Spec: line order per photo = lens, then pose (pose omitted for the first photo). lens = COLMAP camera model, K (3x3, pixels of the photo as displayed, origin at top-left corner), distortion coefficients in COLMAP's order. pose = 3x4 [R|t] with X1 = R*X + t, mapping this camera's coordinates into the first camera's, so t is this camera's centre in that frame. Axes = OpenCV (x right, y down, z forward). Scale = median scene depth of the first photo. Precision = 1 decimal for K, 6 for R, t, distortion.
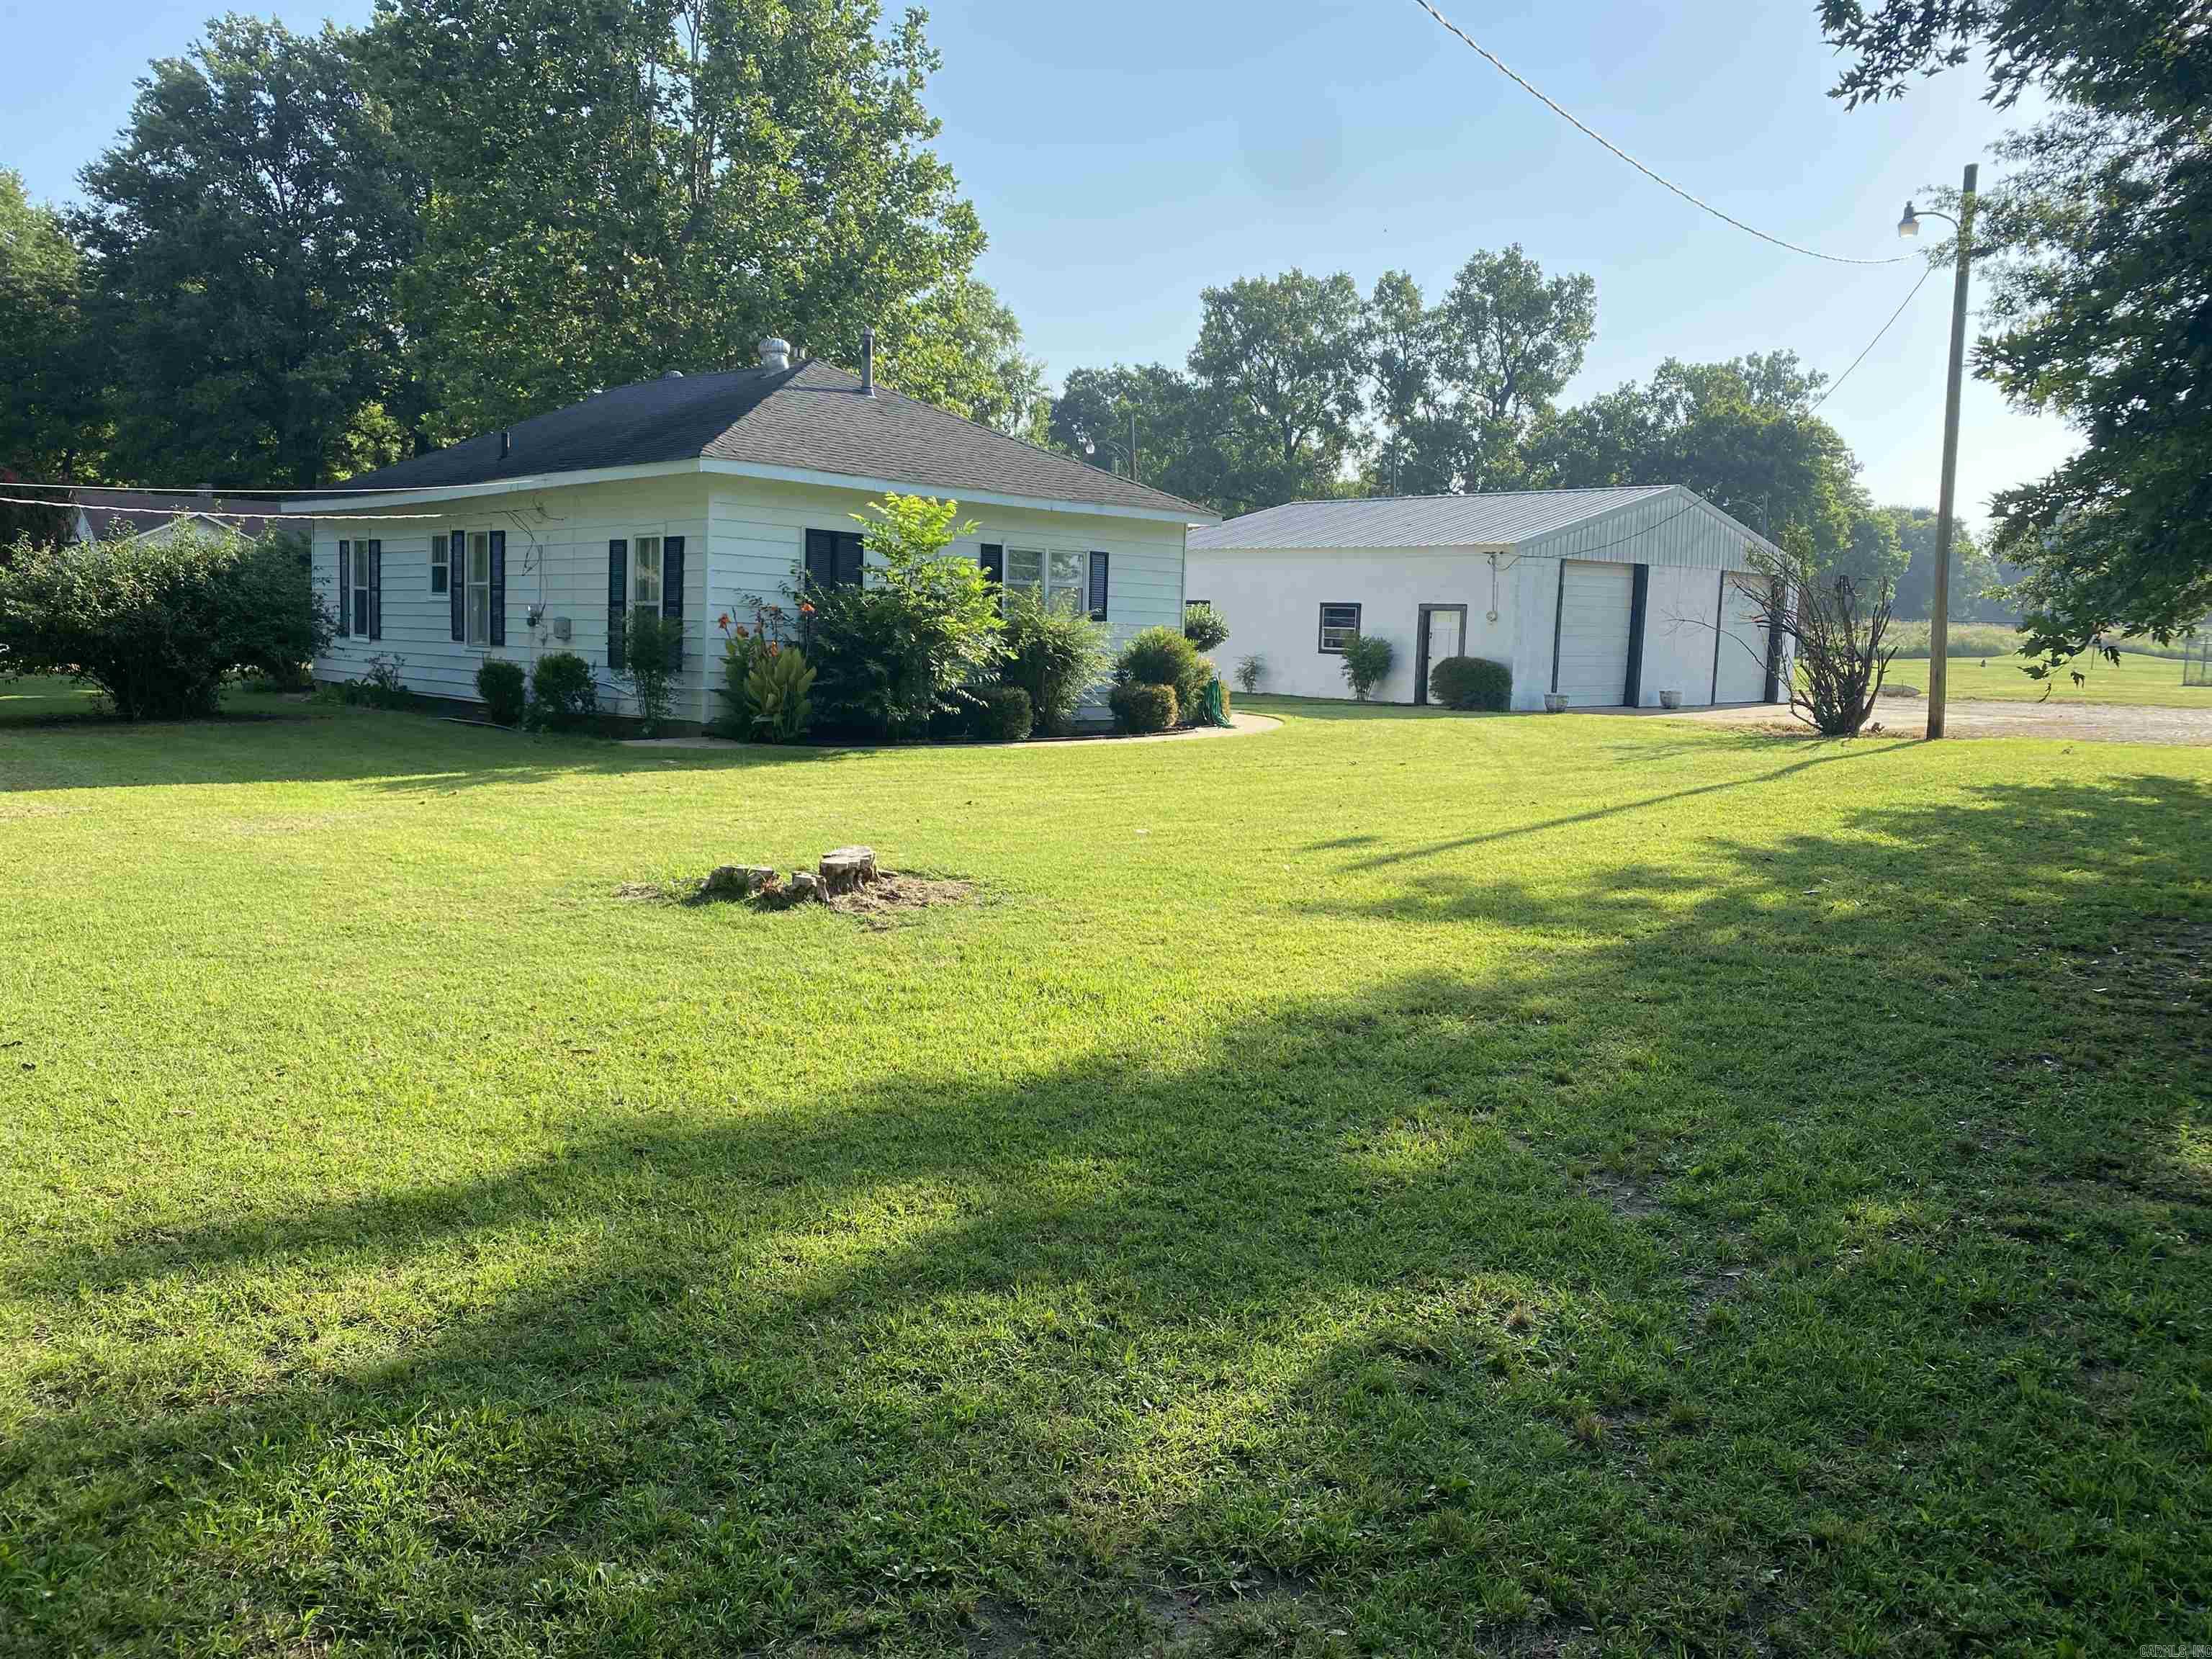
lens RADIAL K [[1695.7, 0, 1107.0], [0, 1695.7, 880.6], [0, 0, 1]] dist [0.053263, -0.227848]
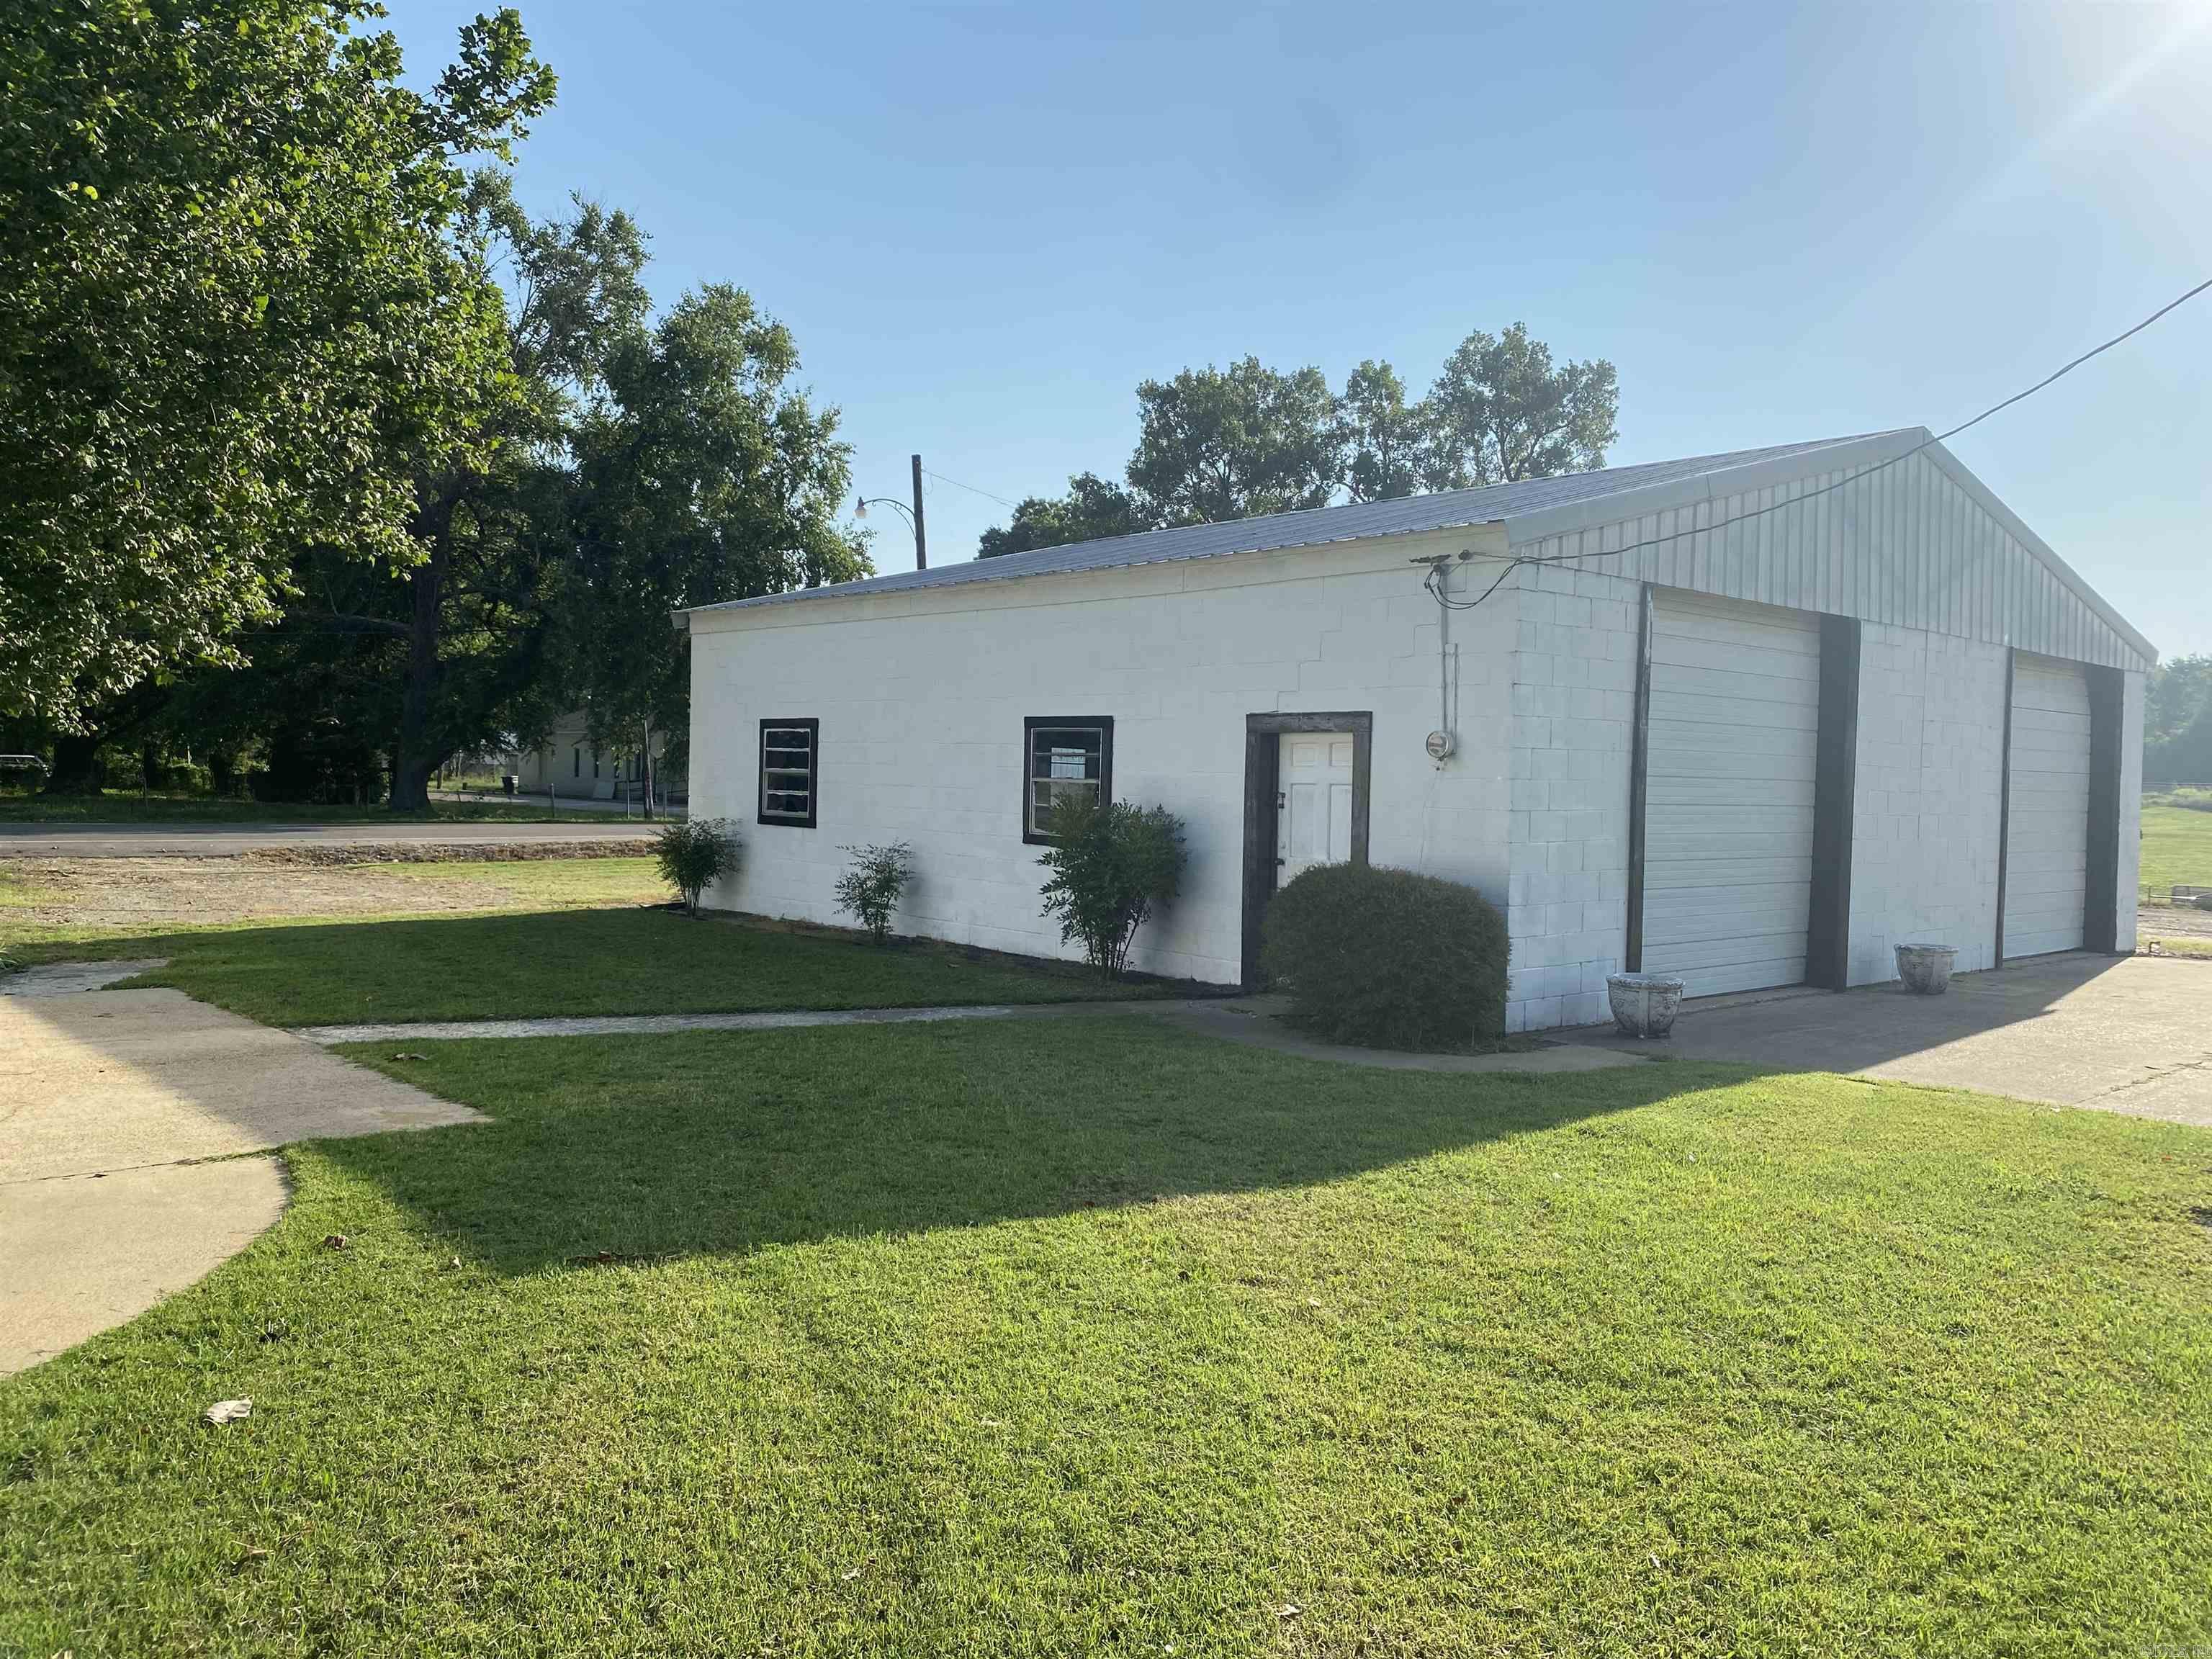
lens RADIAL K [[1661.7, 0, 1109.6], [0, 1661.7, 841.3], [0, 0, 1]] dist [0.056437, -0.062897]
pose [[0.999909, 0.004040, -0.012887, 0.053494], [-0.005493, 0.993367, -0.114859, -0.031926], [0.012338, 0.114919, 0.993298, 0.218547]]
